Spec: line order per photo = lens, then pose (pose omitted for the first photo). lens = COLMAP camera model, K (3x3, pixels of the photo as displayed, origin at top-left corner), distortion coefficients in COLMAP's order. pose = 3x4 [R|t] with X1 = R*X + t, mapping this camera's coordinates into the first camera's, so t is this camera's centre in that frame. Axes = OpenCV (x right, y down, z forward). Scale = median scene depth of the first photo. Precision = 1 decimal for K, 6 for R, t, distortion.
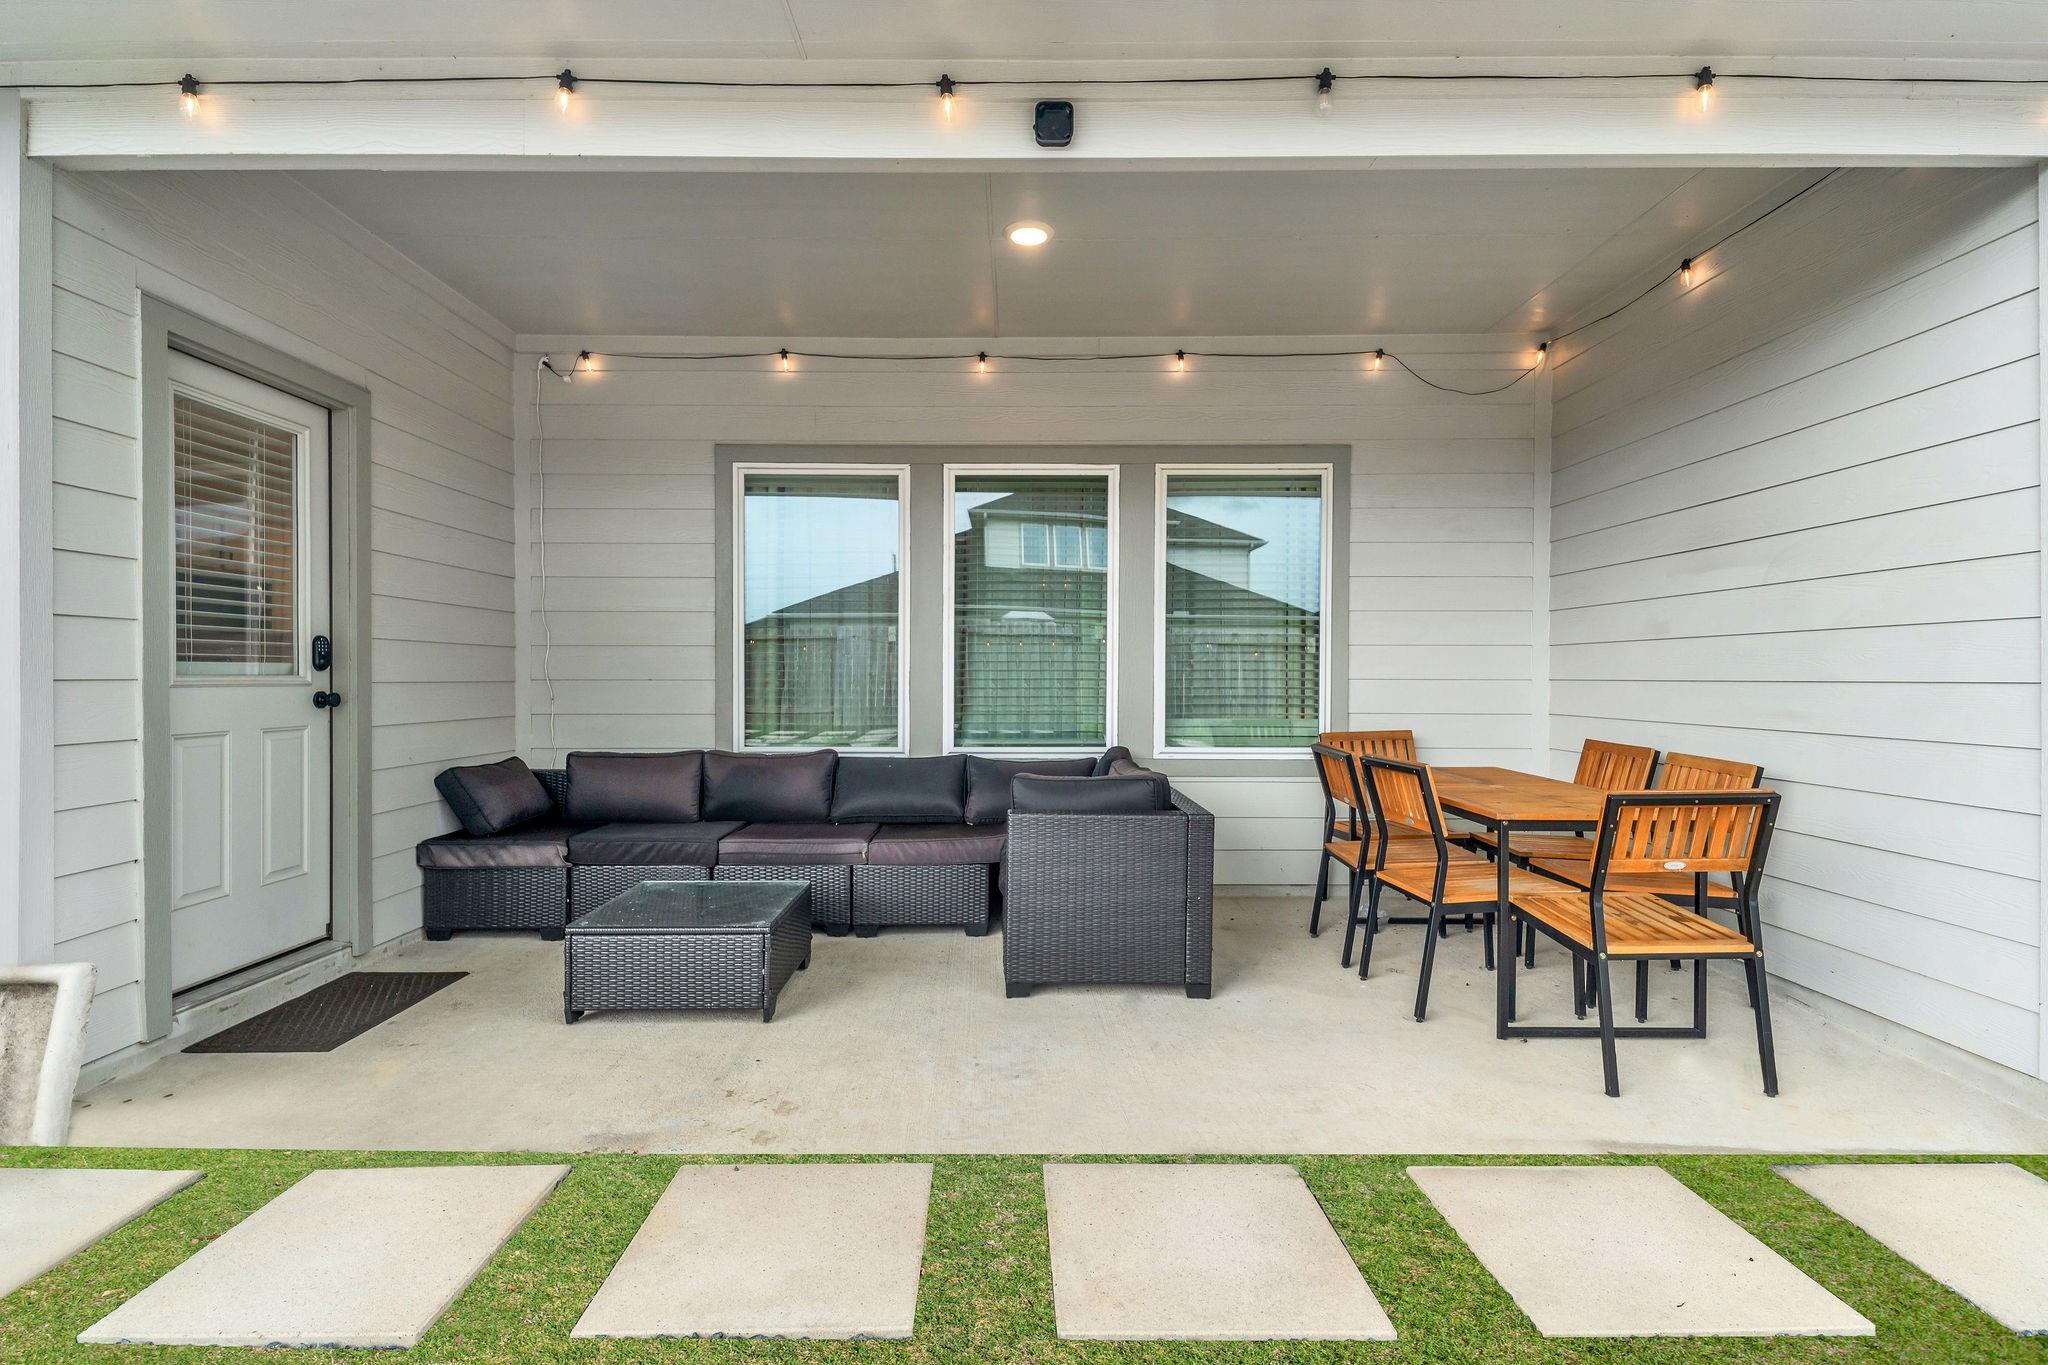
lens RADIAL K [[966.7, 0, 1024.0], [0, 966.7, 682.5], [0, 0, 1]] dist [0.020480, 0.000034]
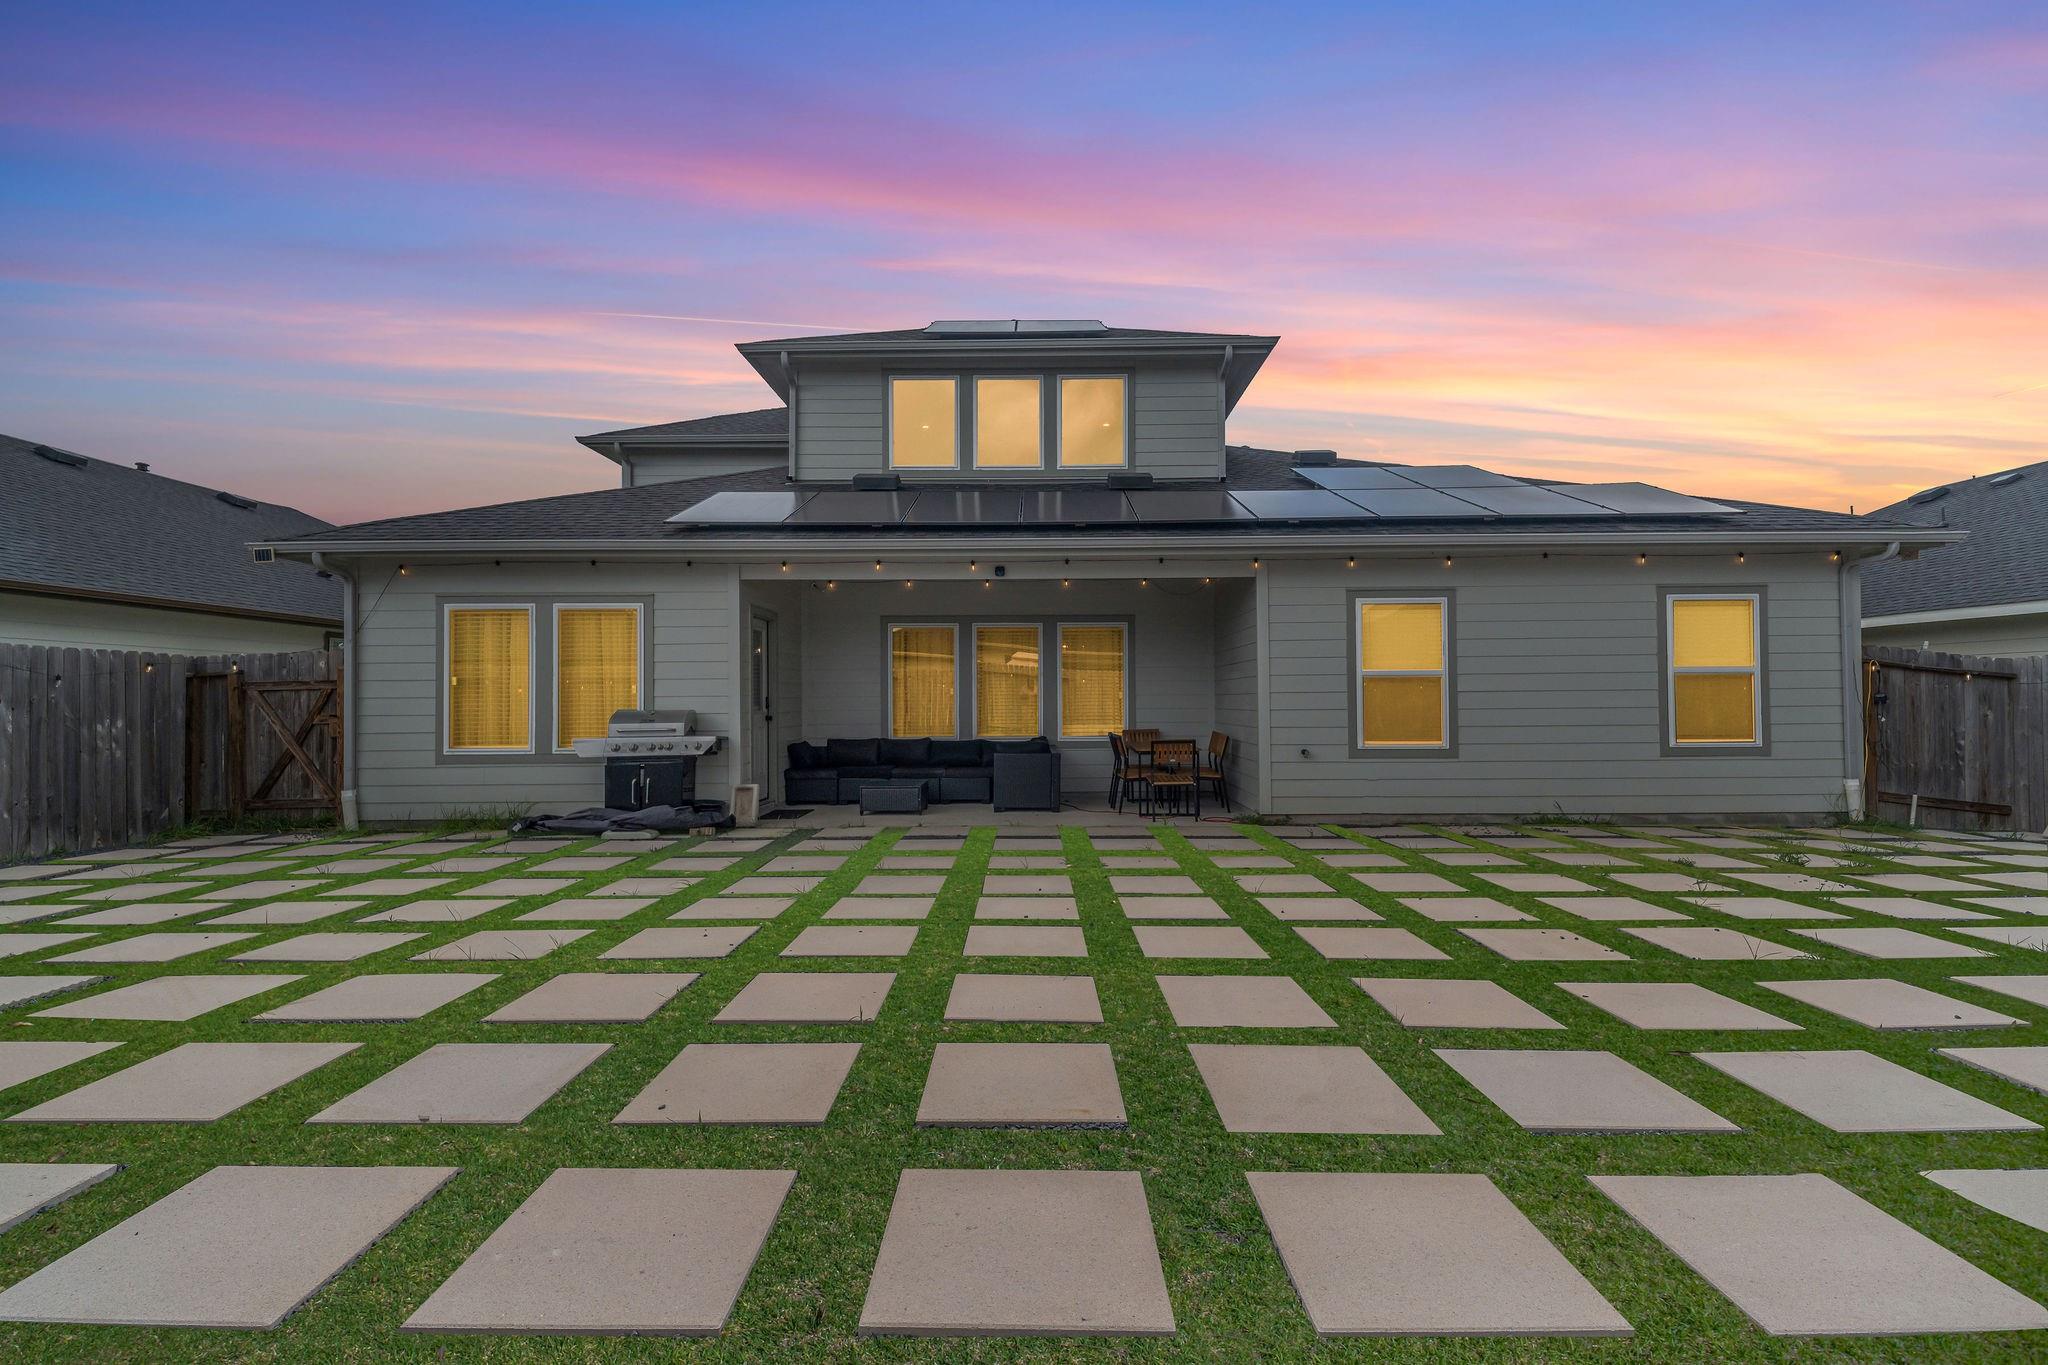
lens RADIAL K [[979.6, 0, 1024.0], [0, 979.6, 682.5], [0, 0, 1]] dist [0.003378, 0.000177]
pose [[0.999694, -0.004002, -0.024417, 0.122275], [0.003324, 0.999610, -0.027740, -0.005560], [0.024518, 0.027650, 0.999317, -1.622510]]
